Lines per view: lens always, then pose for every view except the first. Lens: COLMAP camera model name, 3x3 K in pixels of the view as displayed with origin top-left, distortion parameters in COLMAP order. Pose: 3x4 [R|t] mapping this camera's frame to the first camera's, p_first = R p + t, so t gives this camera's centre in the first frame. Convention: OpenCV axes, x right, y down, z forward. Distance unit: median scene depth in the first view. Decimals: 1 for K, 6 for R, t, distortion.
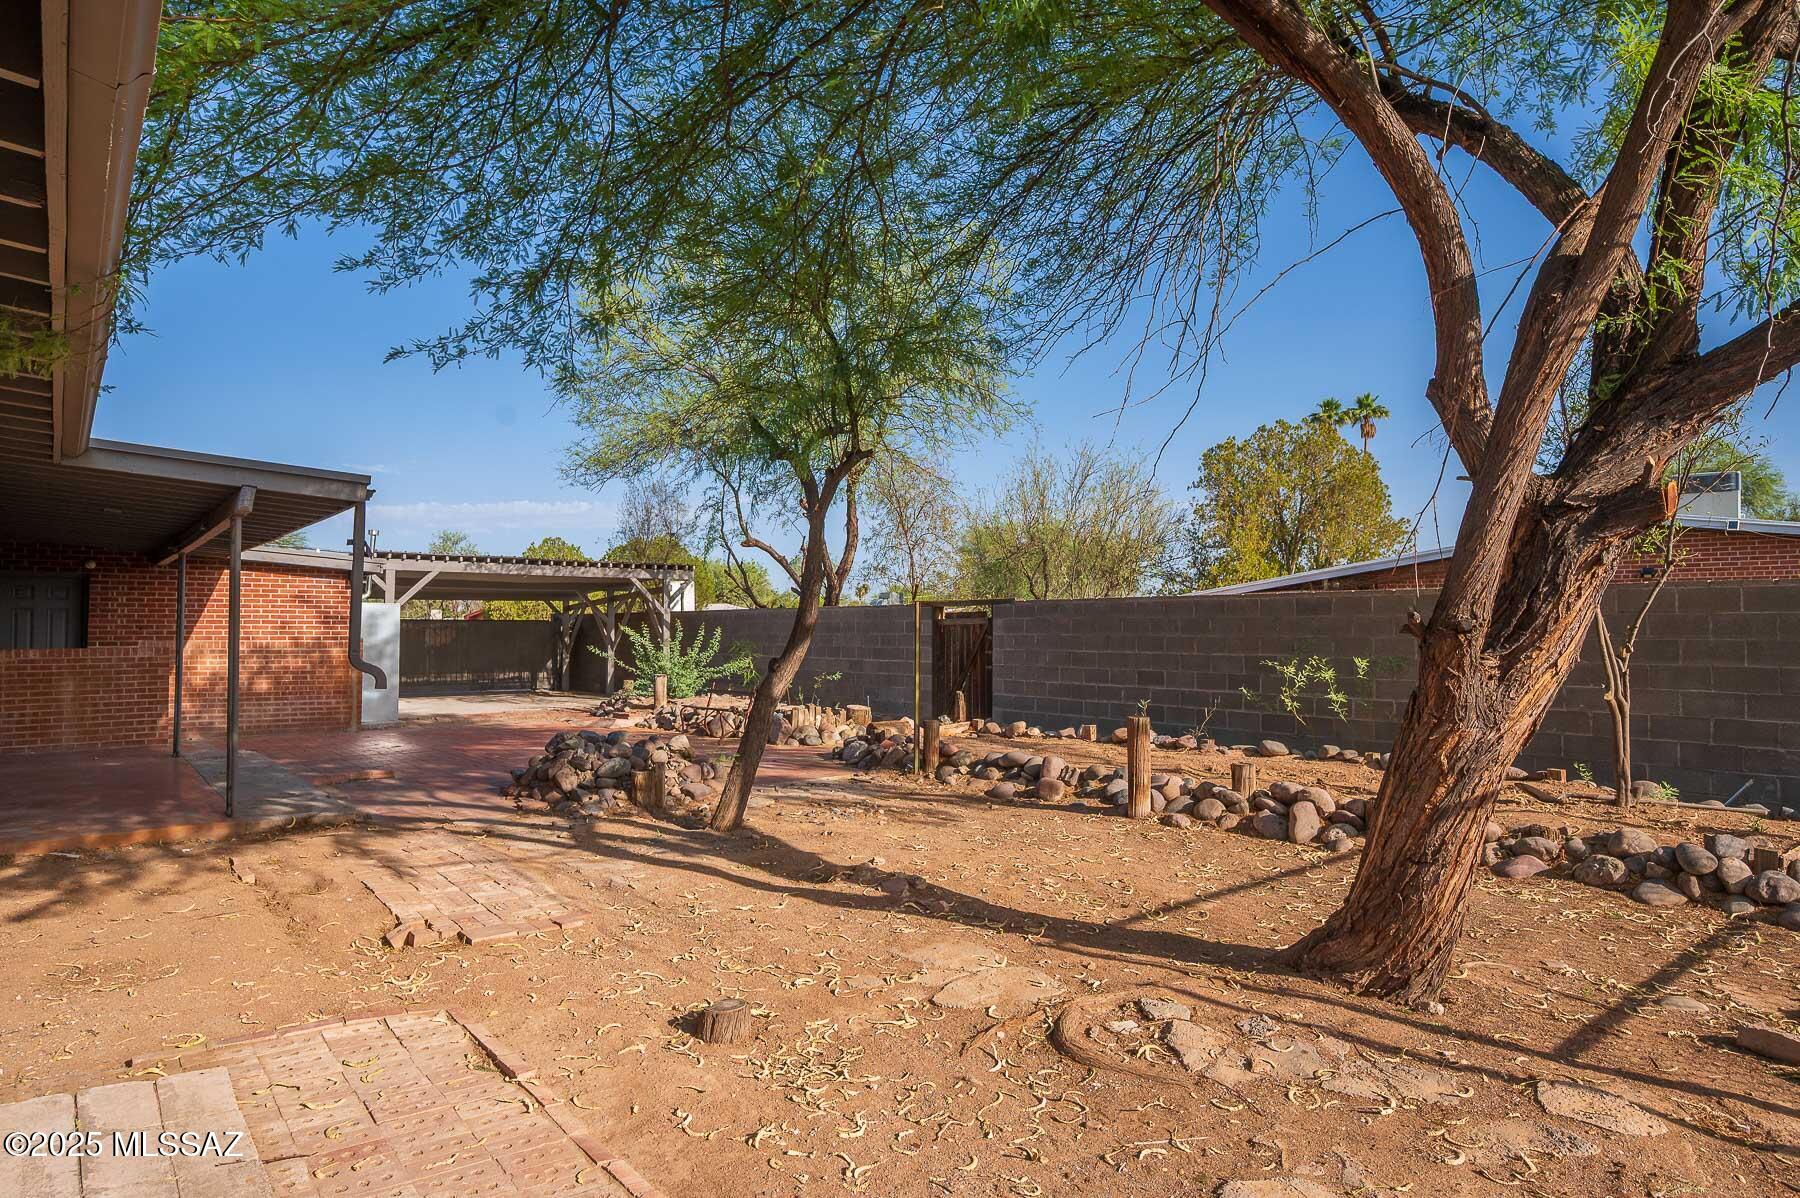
lens RADIAL K [[1042.1, 0, 887.6], [0, 1042.1, 599.2], [0, 0, 1]] dist [-0.004050, 0.002596]
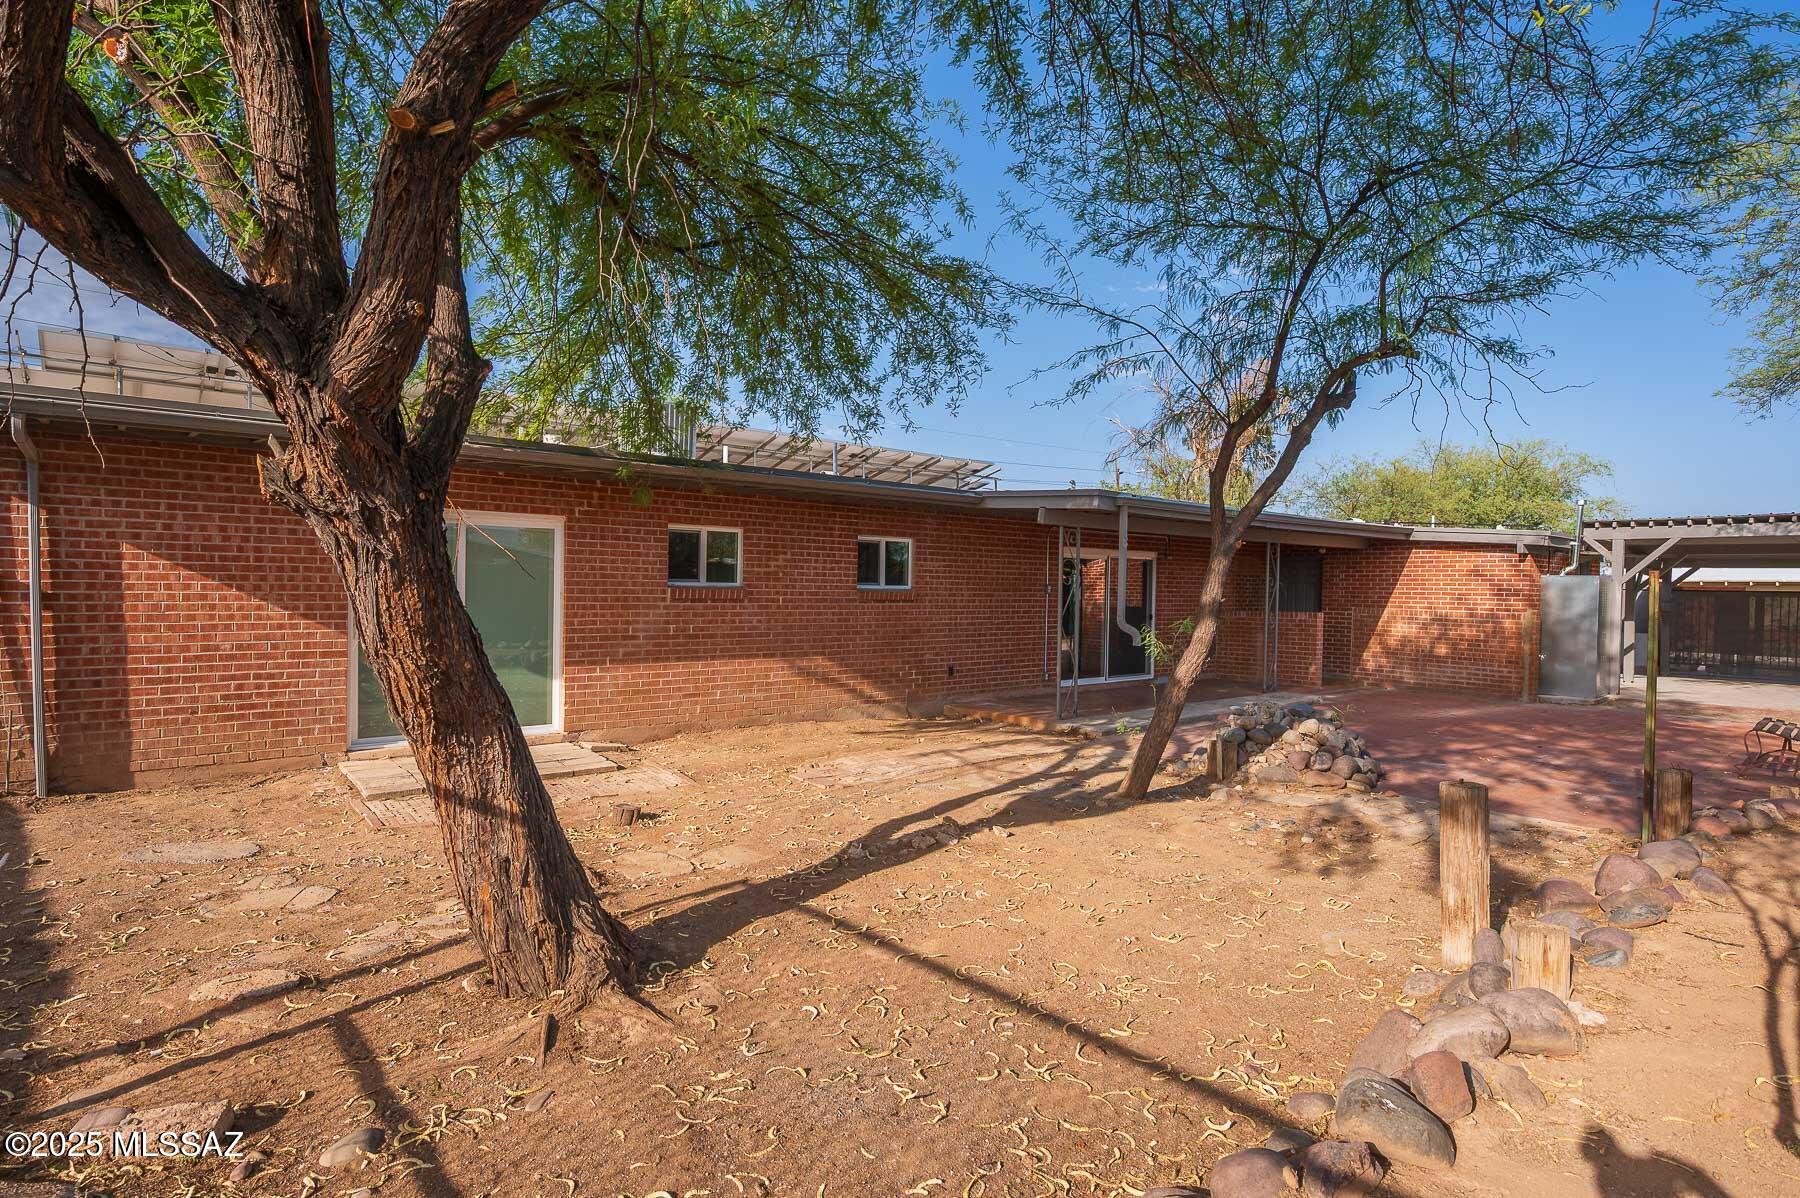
lens RADIAL K [[943.5, 0, 902.5], [0, 943.5, 597.9], [0, 0, 1]] dist [0.000108, -0.000591]
pose [[0.021519, 0.014528, -0.999663, 0.341615], [0.015553, 0.999769, 0.014864, 0.001619], [0.999647, -0.015868, 0.021288, 0.330608]]
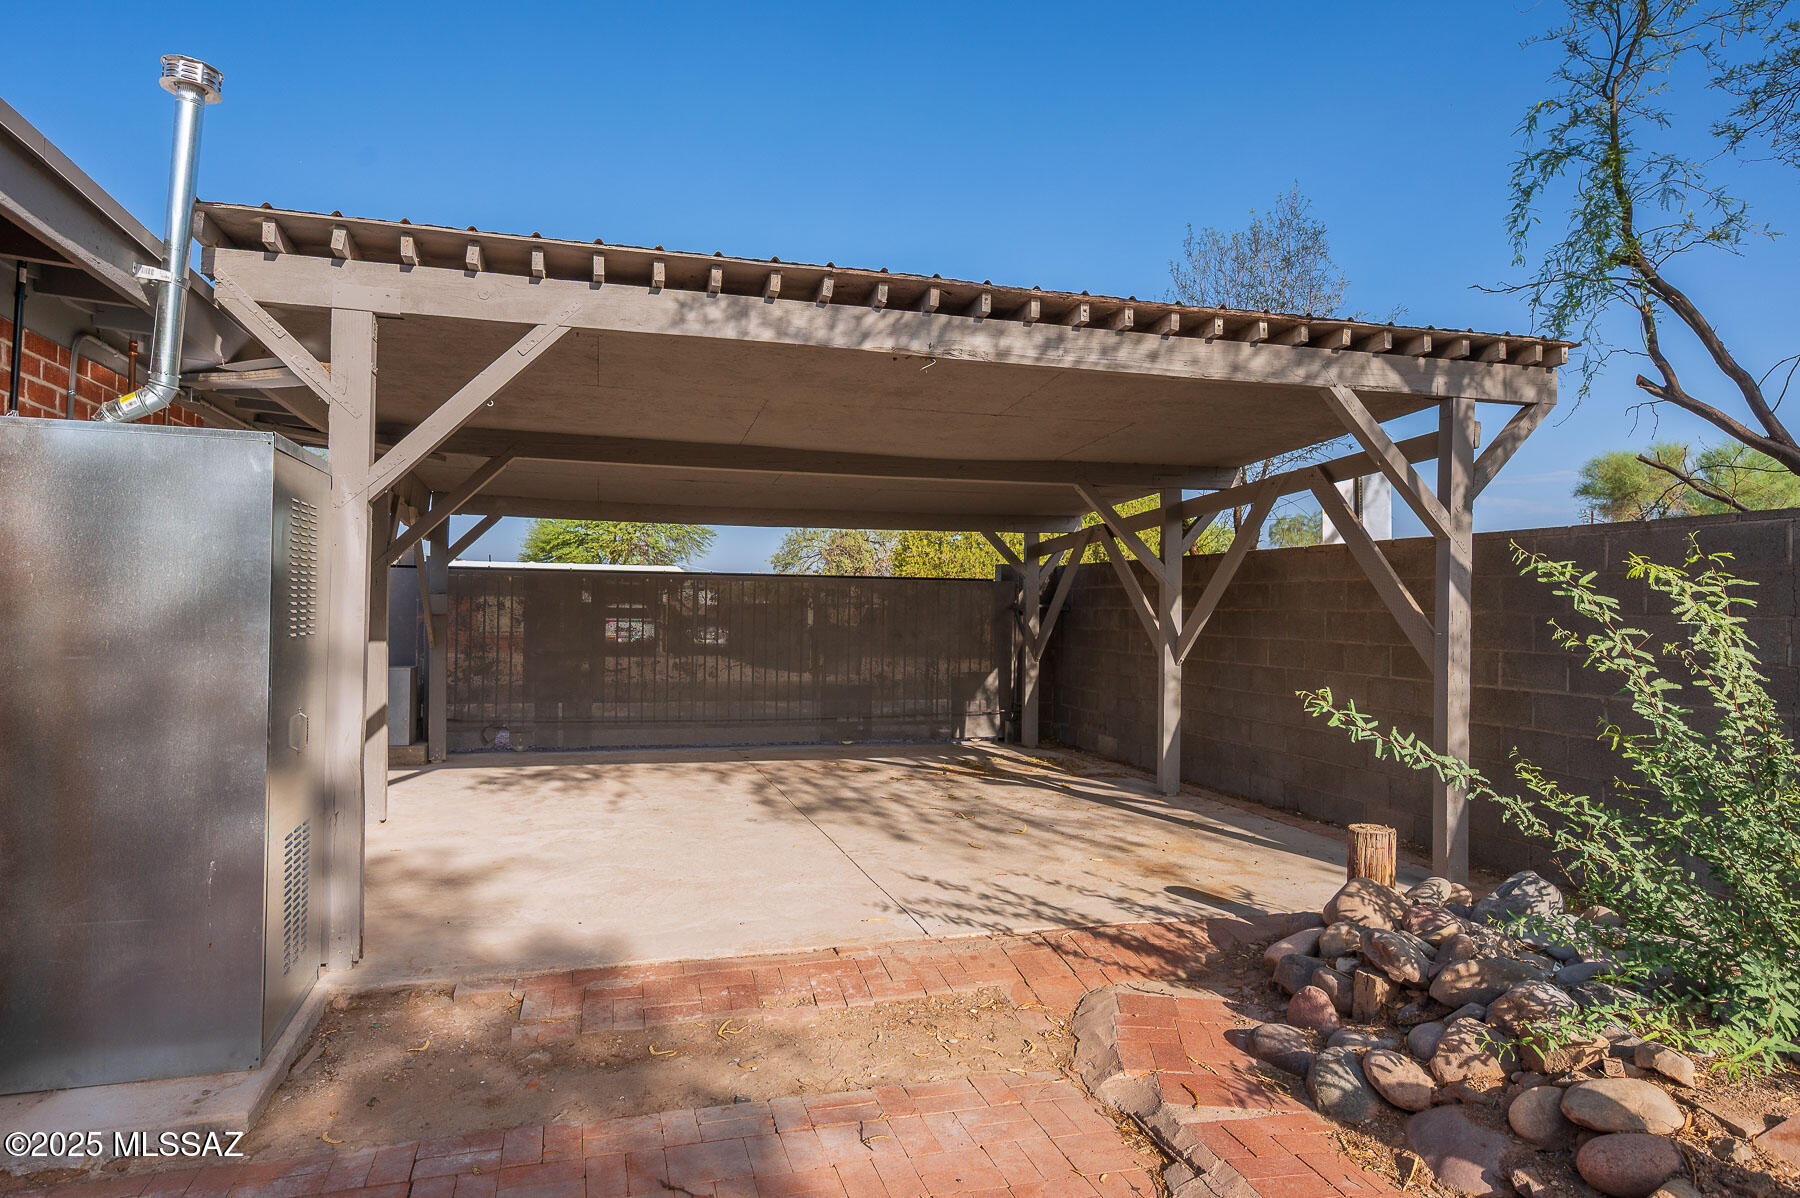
lens RADIAL K [[1042.1, 0, 896.0], [0, 1042.1, 596.0], [0, 0, 1]] dist [-0.004050, 0.002596]
pose [[0.925815, 0.011629, -0.377799, -0.275142], [-0.005451, 0.999833, 0.017420, 0.027954], [0.377939, -0.014068, 0.925724, 0.809774]]
